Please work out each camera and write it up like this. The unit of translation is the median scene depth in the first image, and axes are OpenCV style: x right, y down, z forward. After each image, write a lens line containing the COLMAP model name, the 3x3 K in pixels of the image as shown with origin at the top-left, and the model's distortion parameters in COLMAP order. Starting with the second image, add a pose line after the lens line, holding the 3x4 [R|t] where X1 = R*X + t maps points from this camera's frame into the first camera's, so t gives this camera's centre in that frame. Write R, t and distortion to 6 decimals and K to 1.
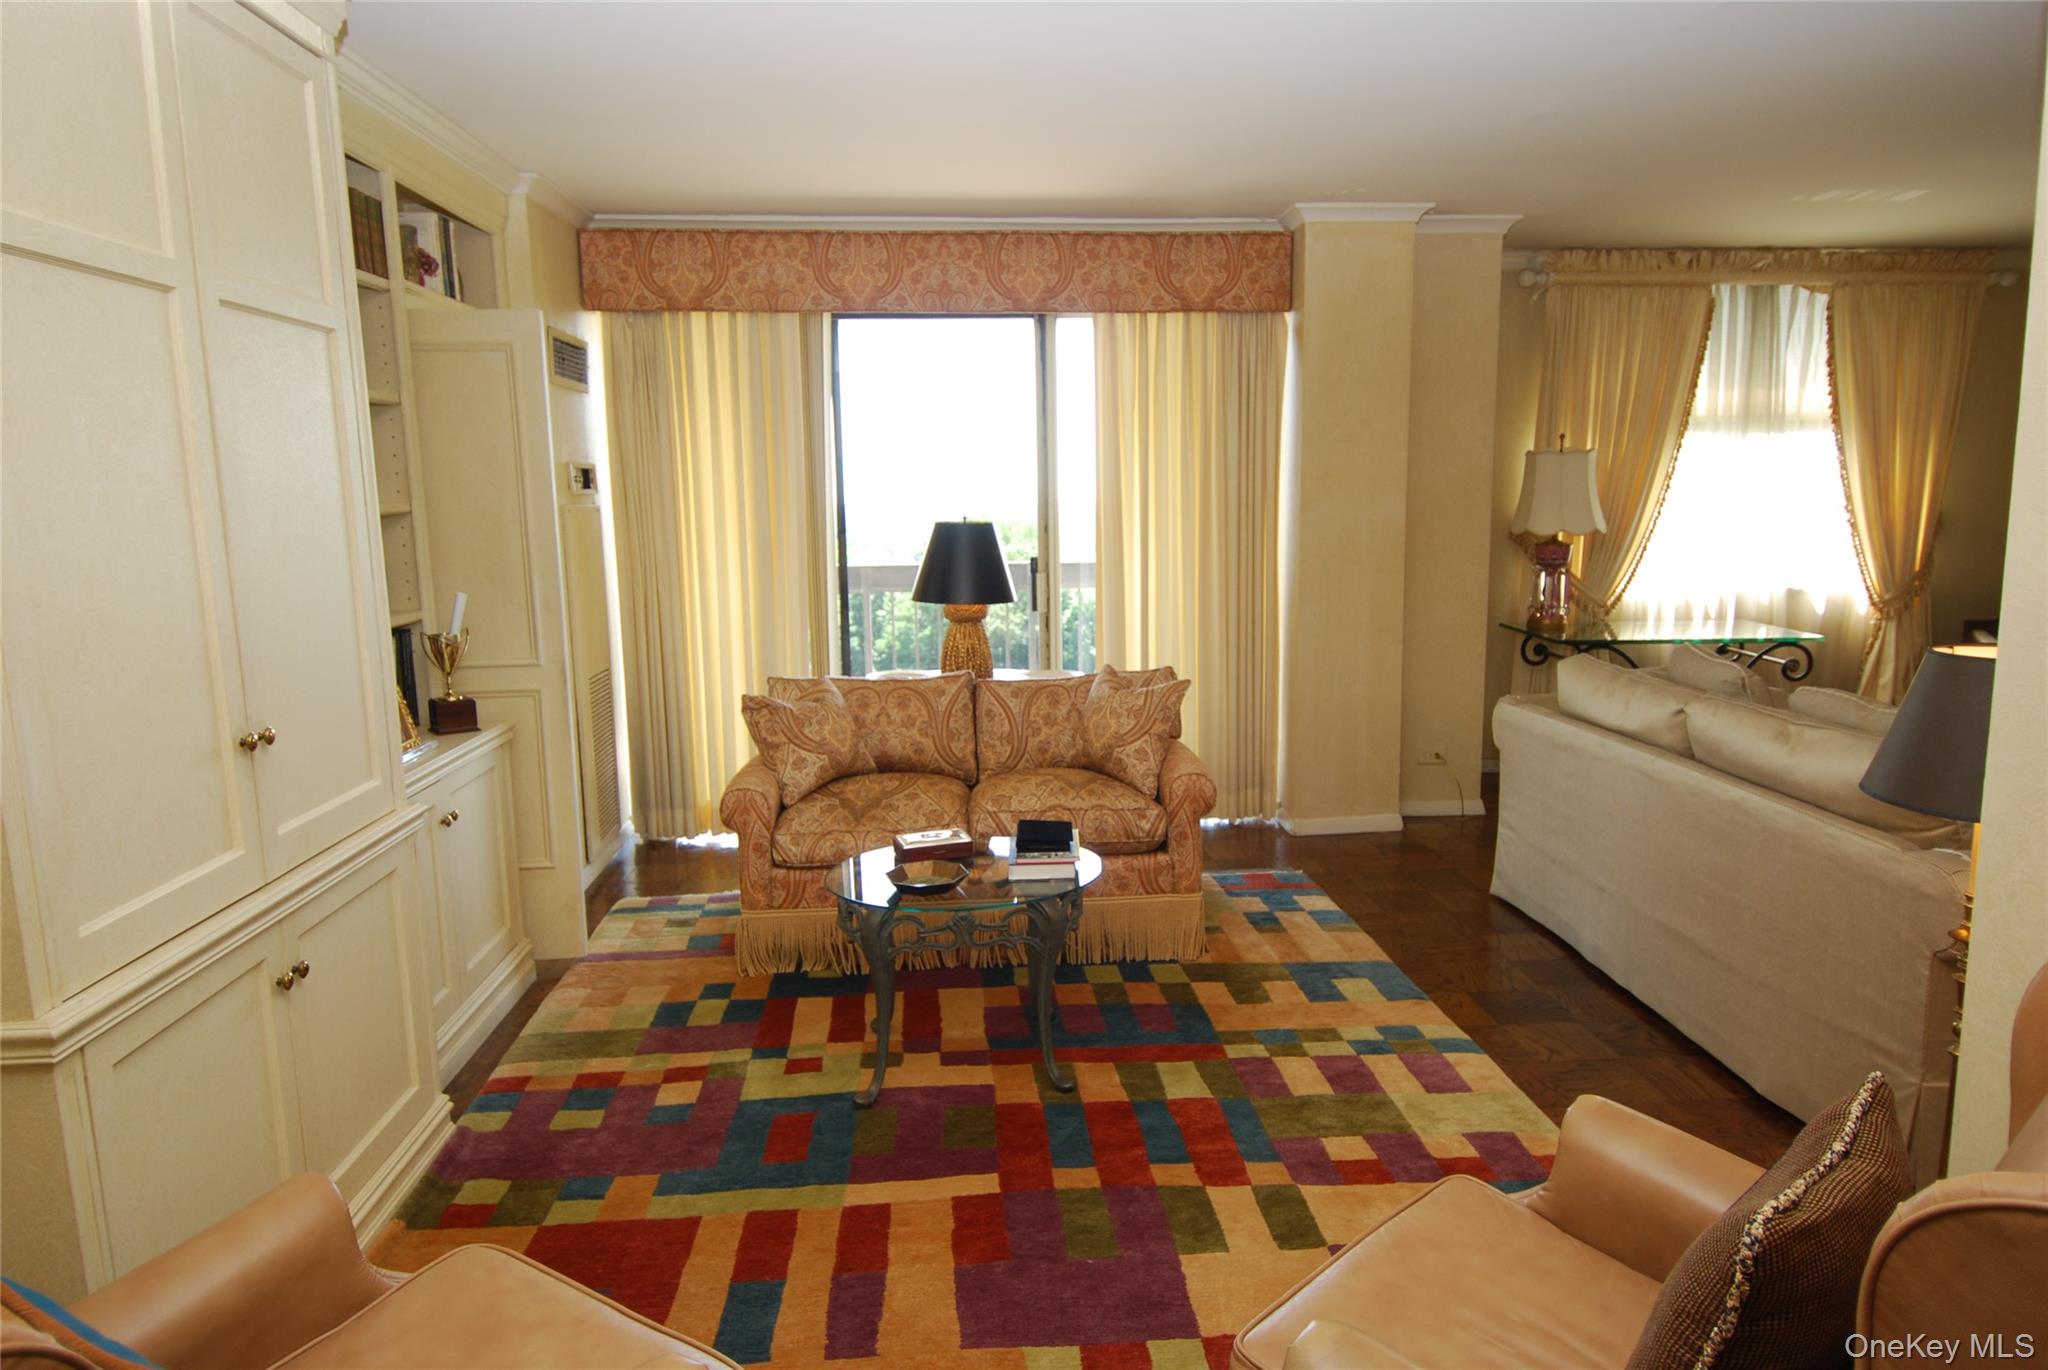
lens RADIAL K [[1269.1, 0, 1047.2], [0, 1269.1, 679.0], [0, 0, 1]] dist [0.070870, -0.069478]
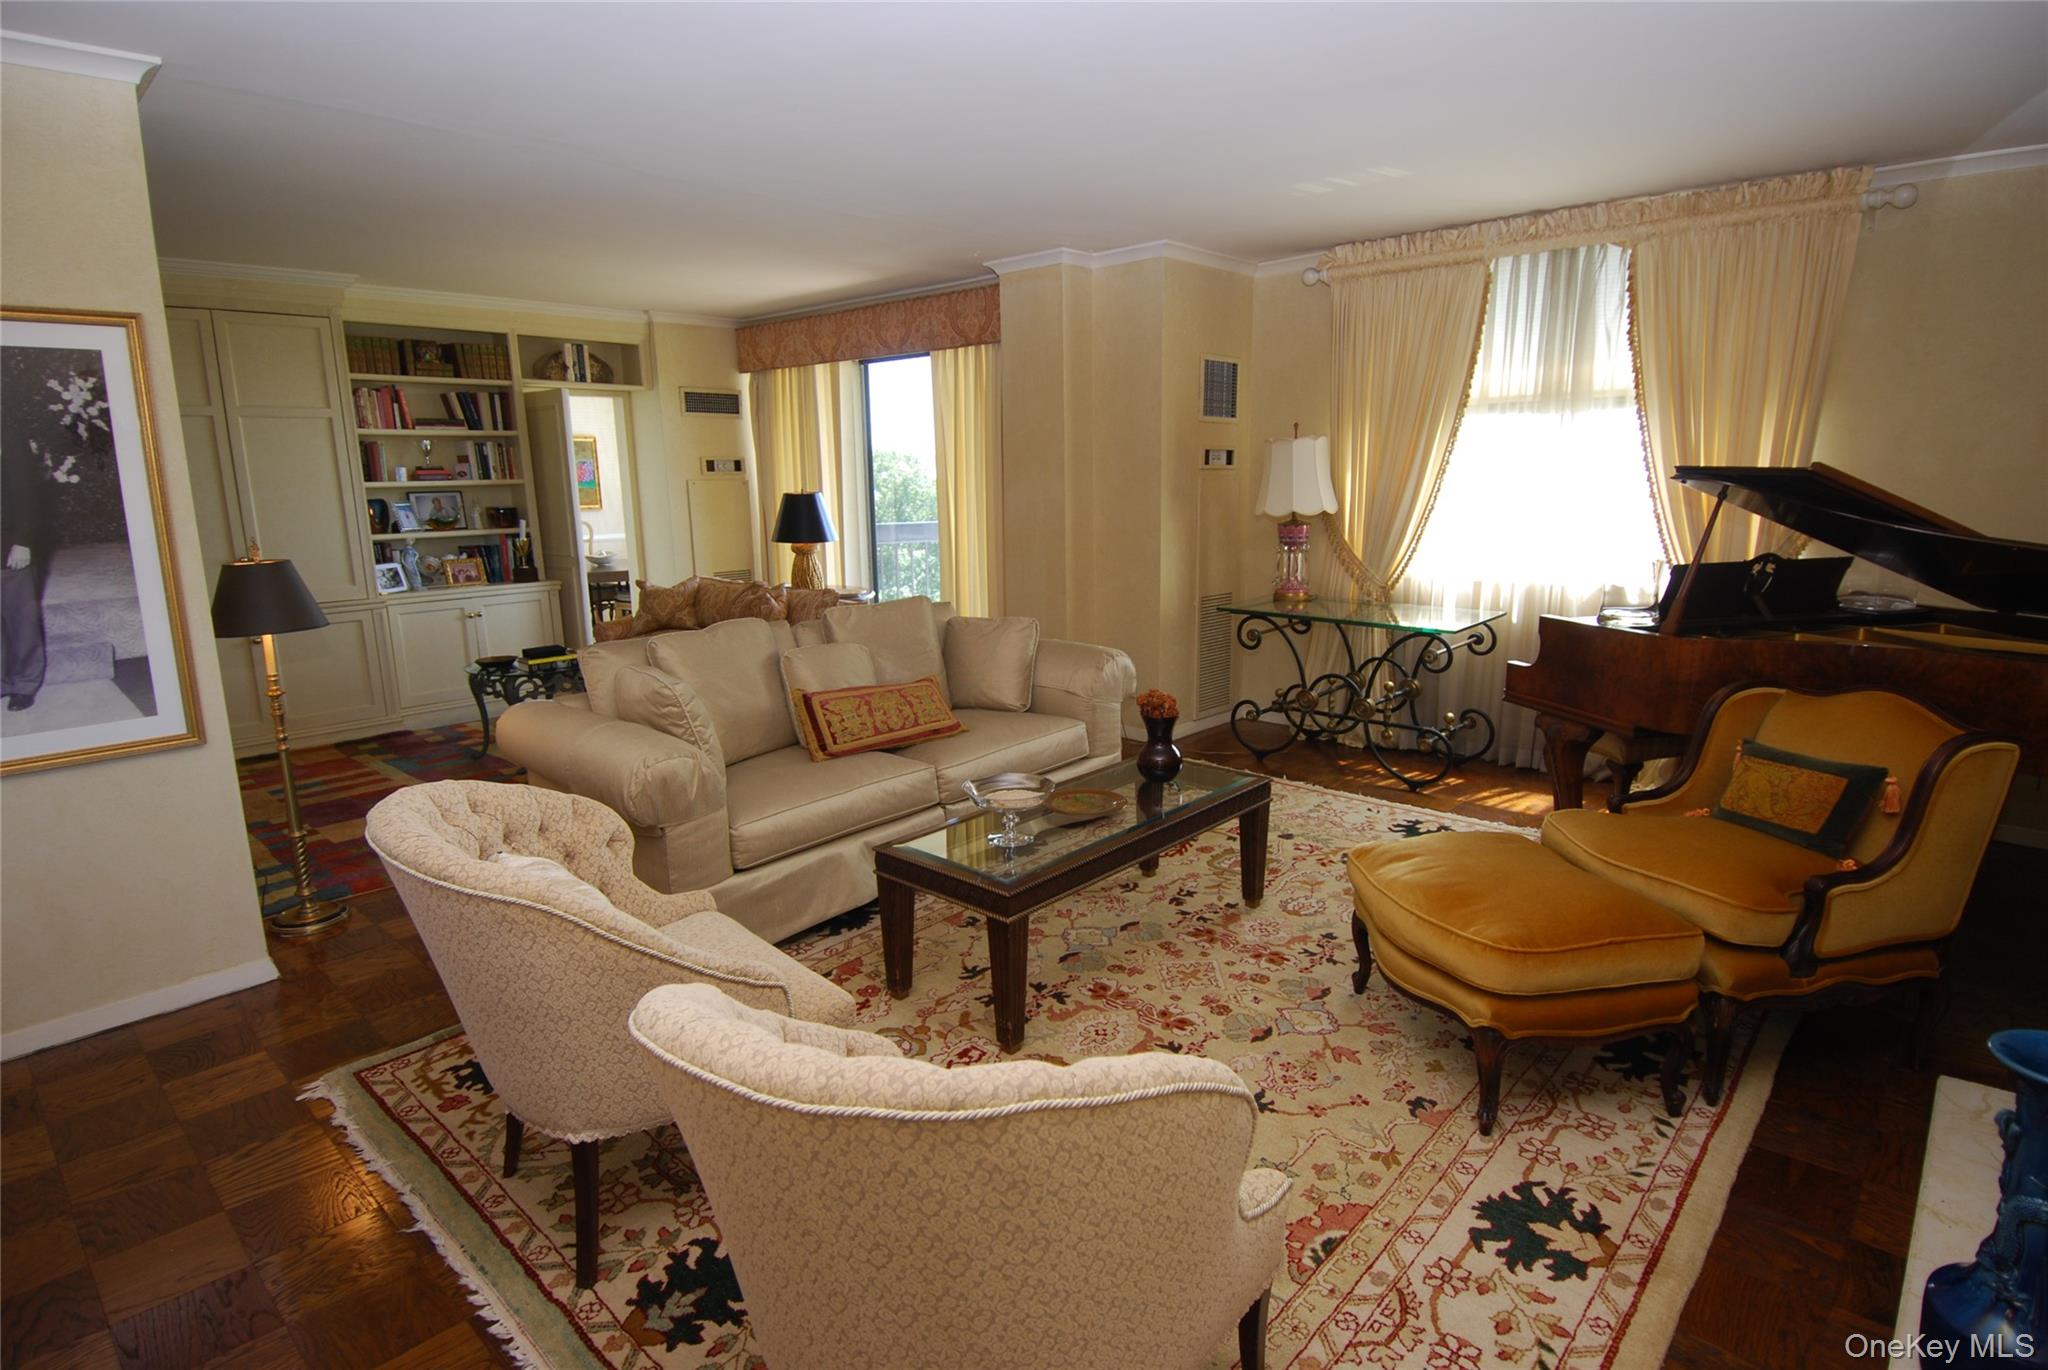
lens RADIAL K [[1058.8, 0, 1042.9], [0, 1058.8, 684.8], [0, 0, 1]] dist [0.053242, -0.057299]
pose [[0.687644, 0.147268, -0.710955, 1.377902], [-0.101854, 0.989096, 0.106369, -0.066428], [0.718868, -0.000731, 0.695146, 0.317973]]
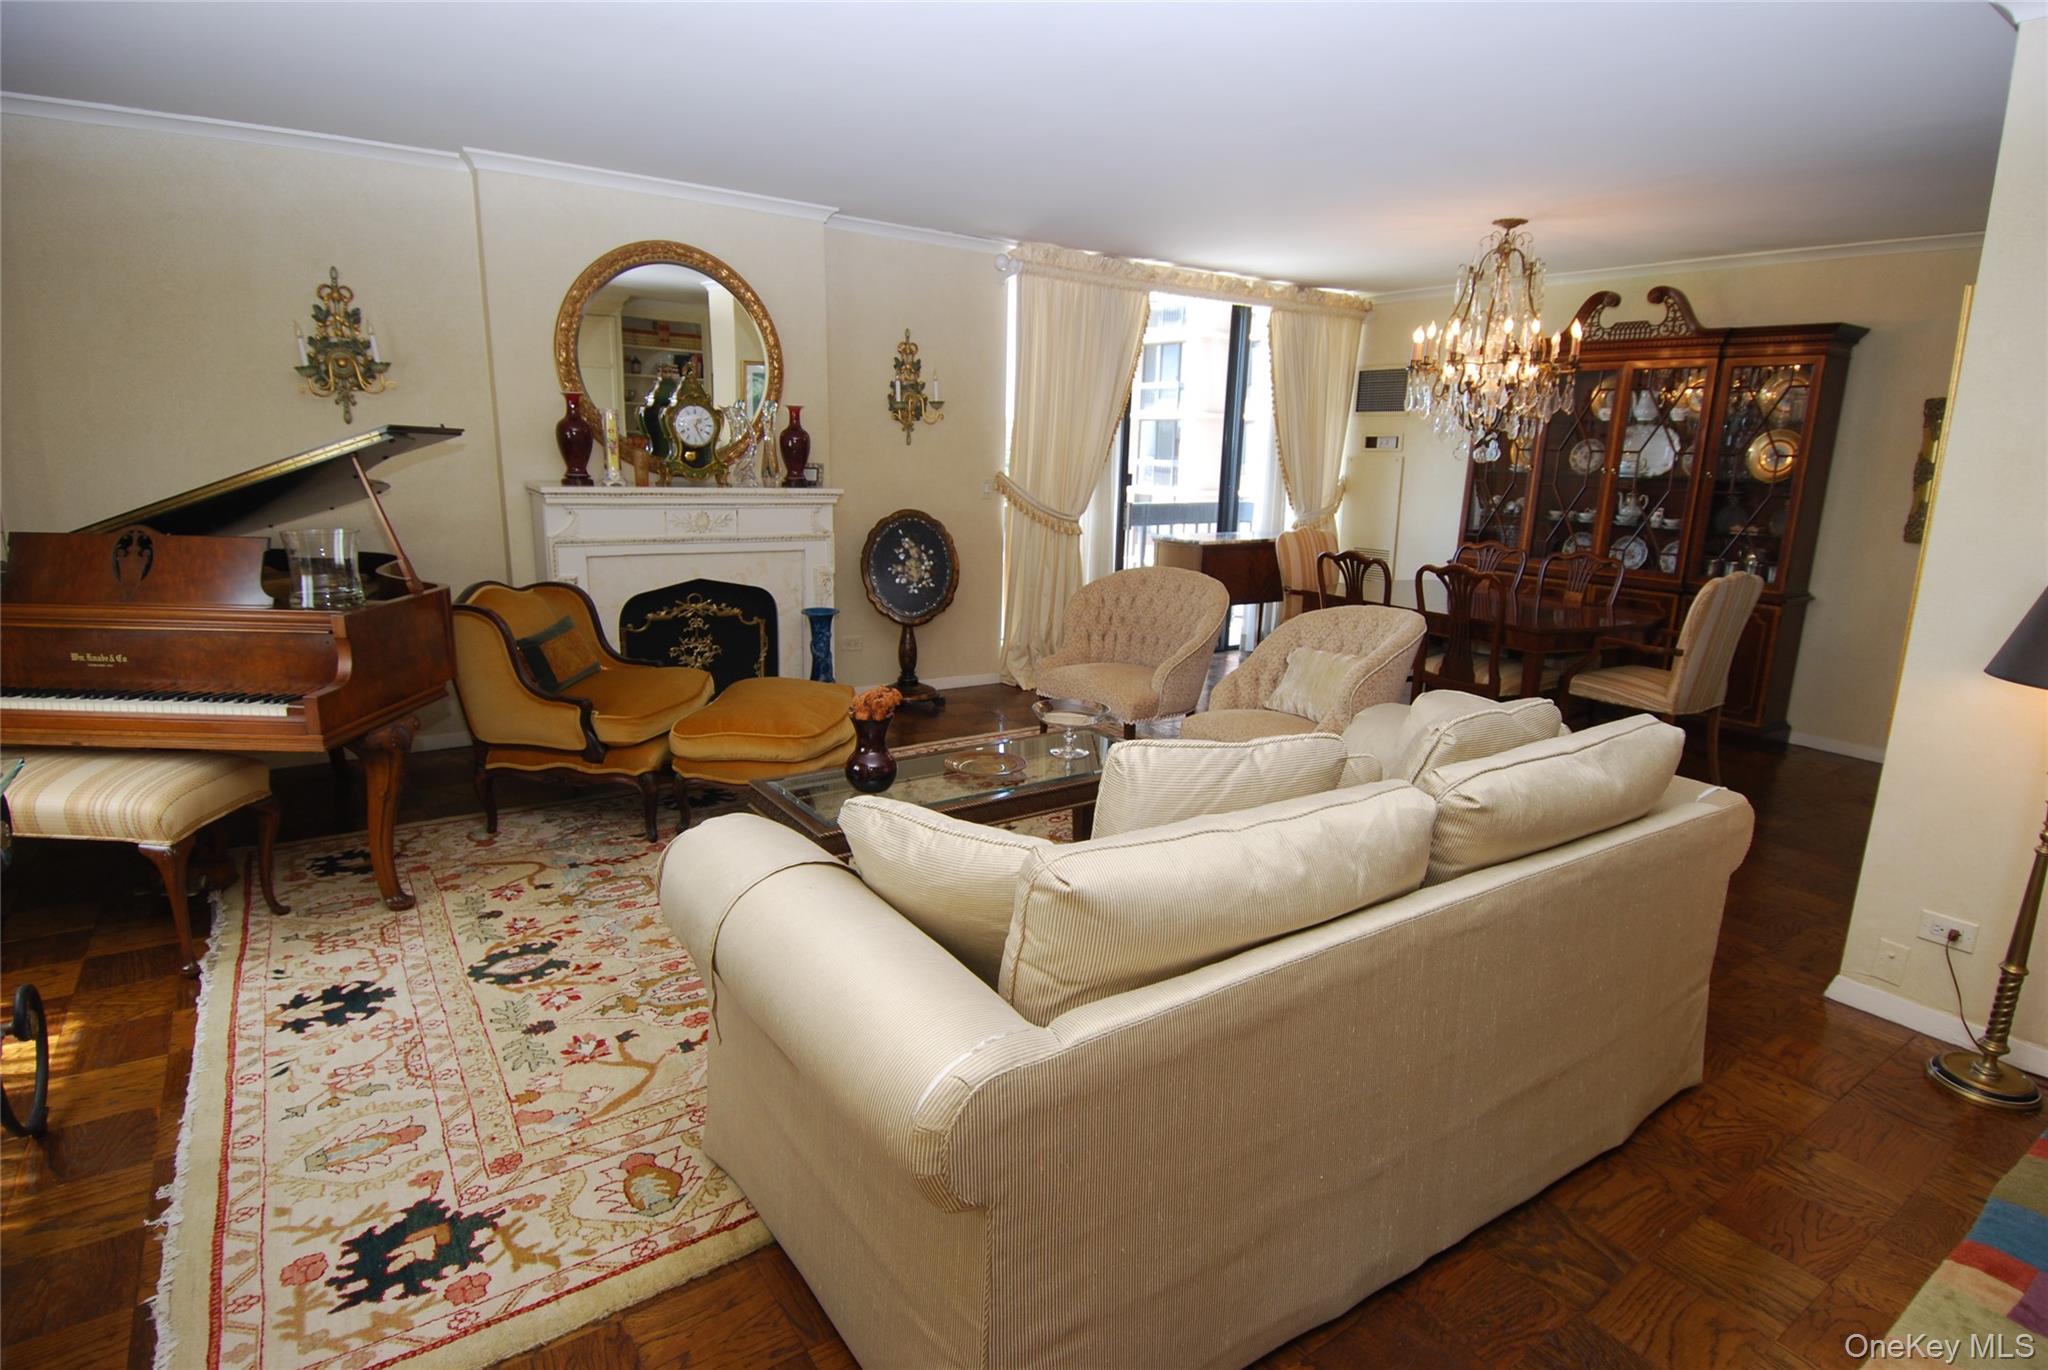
lens RADIAL K [[1053.1, 0, 1039.1], [0, 1053.1, 682.1], [0, 0, 1]] dist [0.054315, -0.056496]
pose [[-0.510936, -0.188702, 0.838651, 0.148444], [0.105160, 0.954560, 0.278850, -0.179672], [-0.853162, 0.230666, -0.467875, 1.229305]]
